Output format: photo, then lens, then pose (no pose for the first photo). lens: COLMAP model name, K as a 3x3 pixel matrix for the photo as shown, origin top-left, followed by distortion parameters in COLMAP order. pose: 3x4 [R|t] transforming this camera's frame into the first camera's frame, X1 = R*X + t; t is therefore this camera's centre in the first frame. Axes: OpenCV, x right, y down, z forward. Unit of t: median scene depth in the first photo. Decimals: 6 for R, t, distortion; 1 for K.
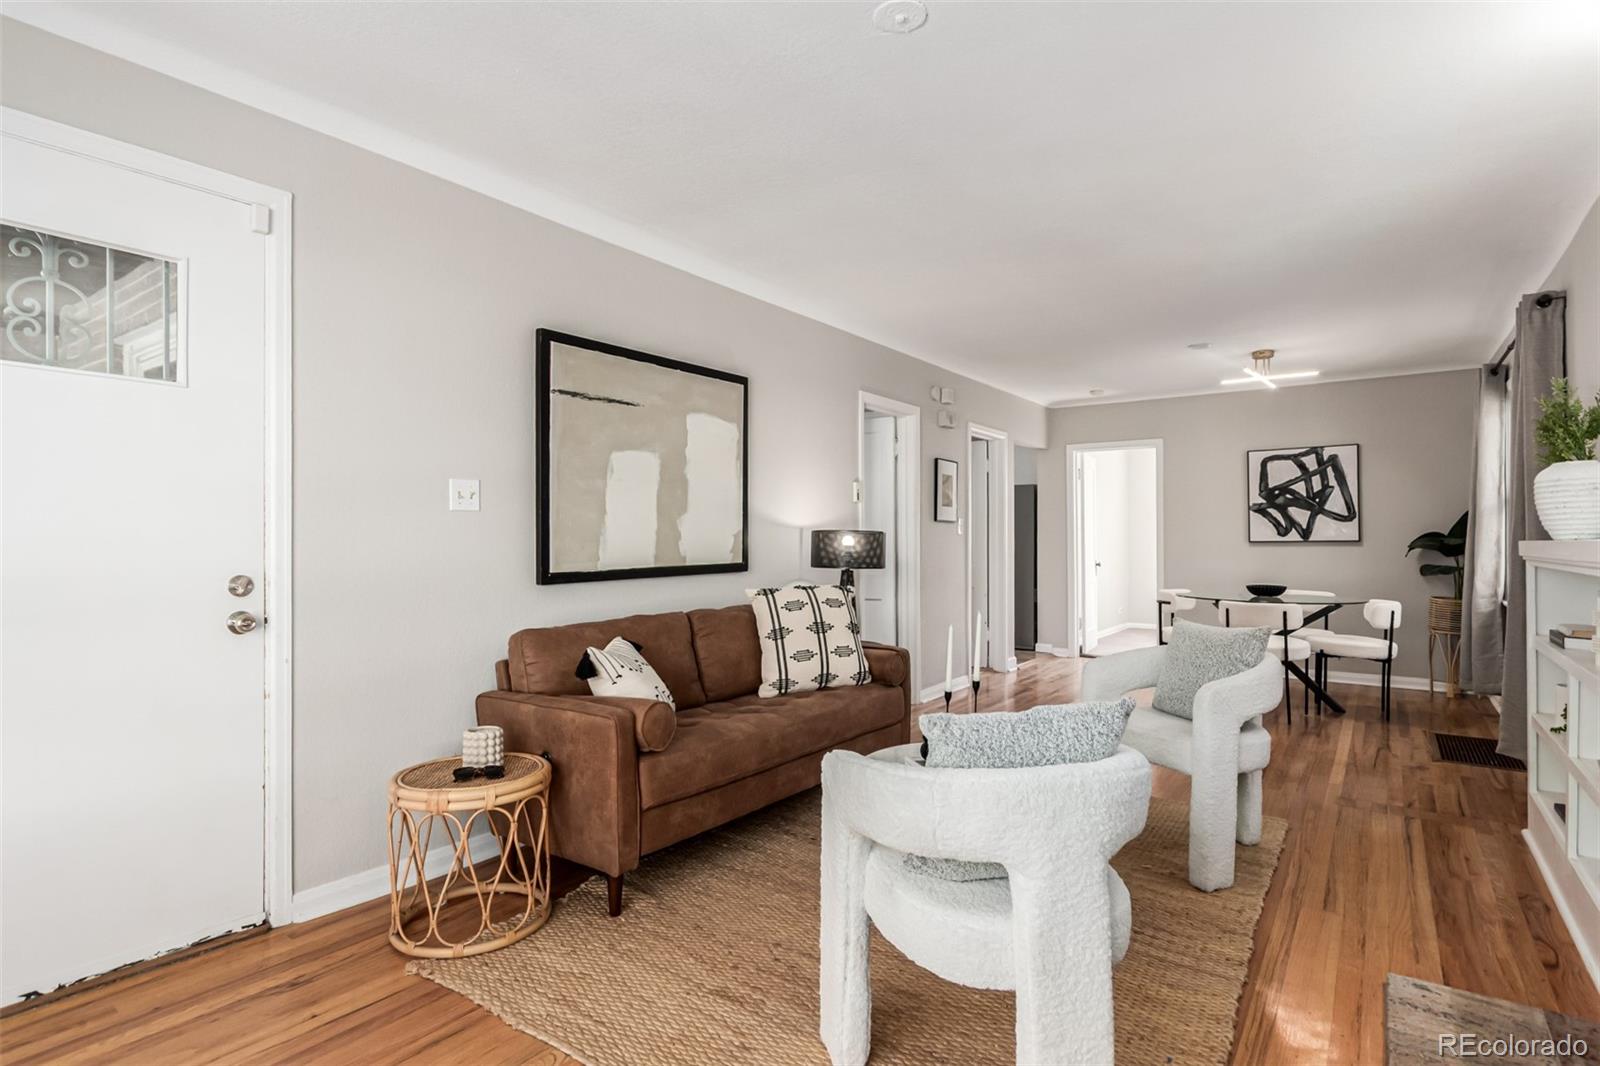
lens RADIAL K [[820.3, 0, 799.0], [0, 820.3, 537.6], [0, 0, 1]] dist [0.011847, -0.002795]
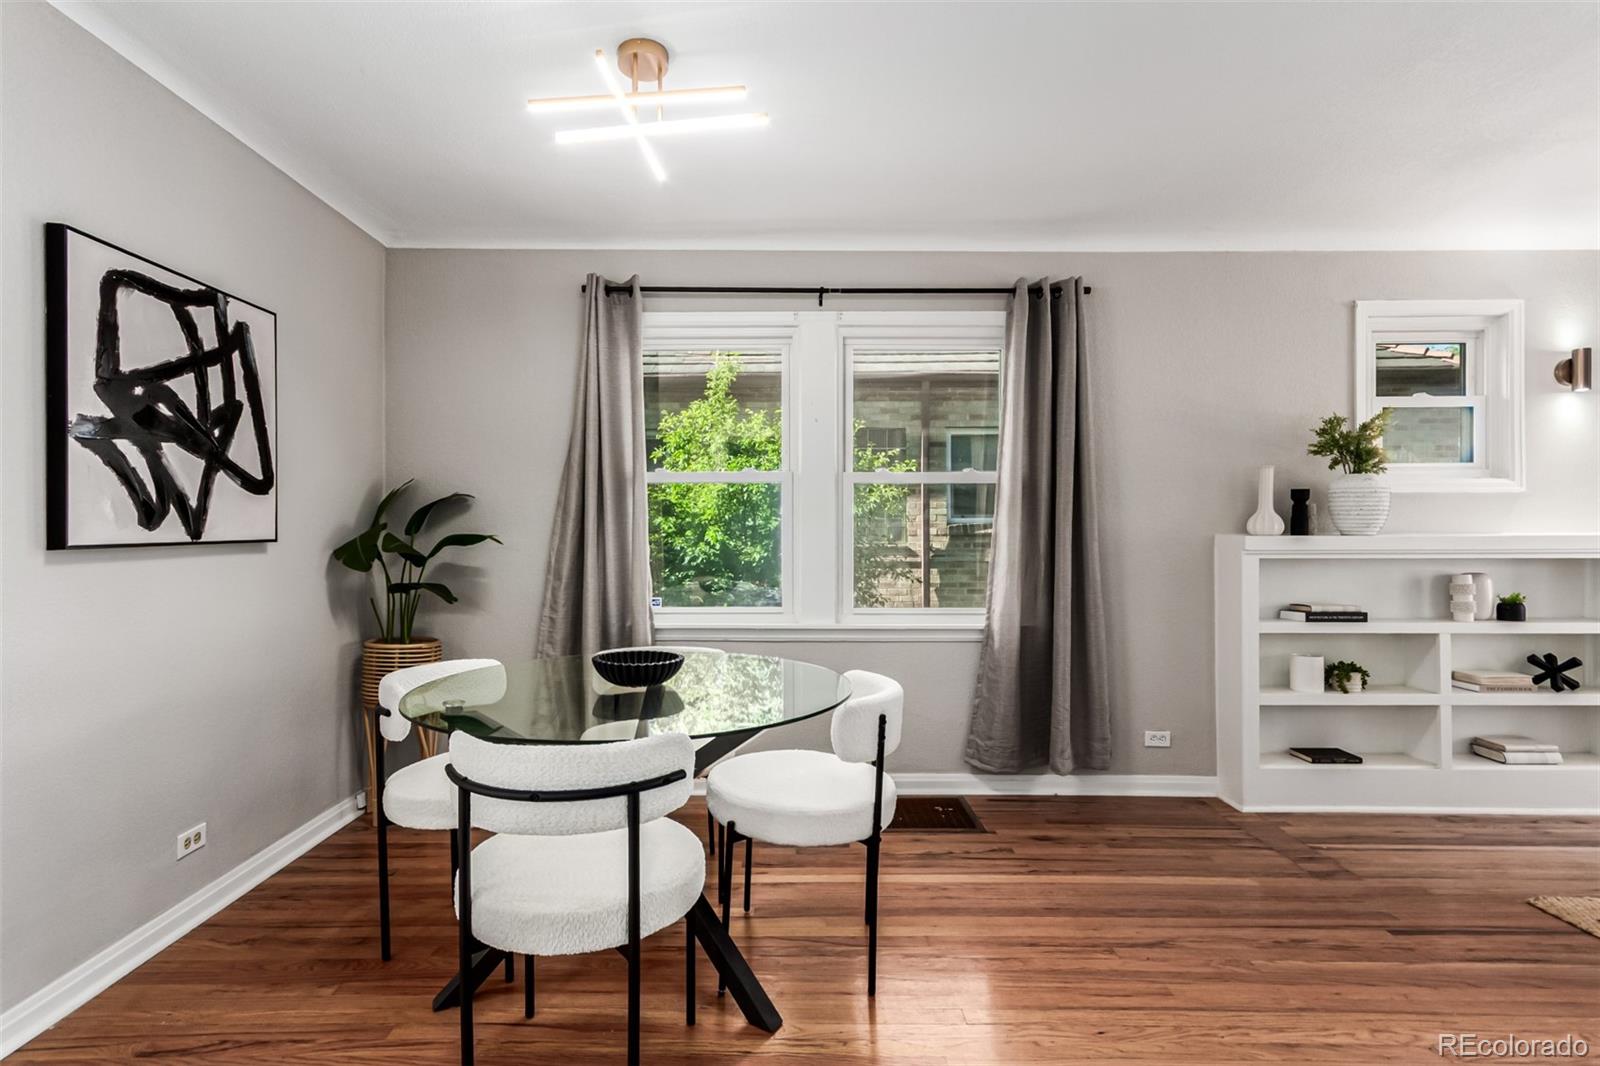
lens RADIAL K [[749.3, 0, 765.4], [0, 749.3, 536.3], [0, 0, 1]] dist [-0.001280, 0.002856]
pose [[-0.564481, -0.003058, 0.825441, 0.207186], [-0.000685, 0.999995, 0.003237, 0.000433], [-0.825446, 0.001262, -0.564480, 0.989123]]
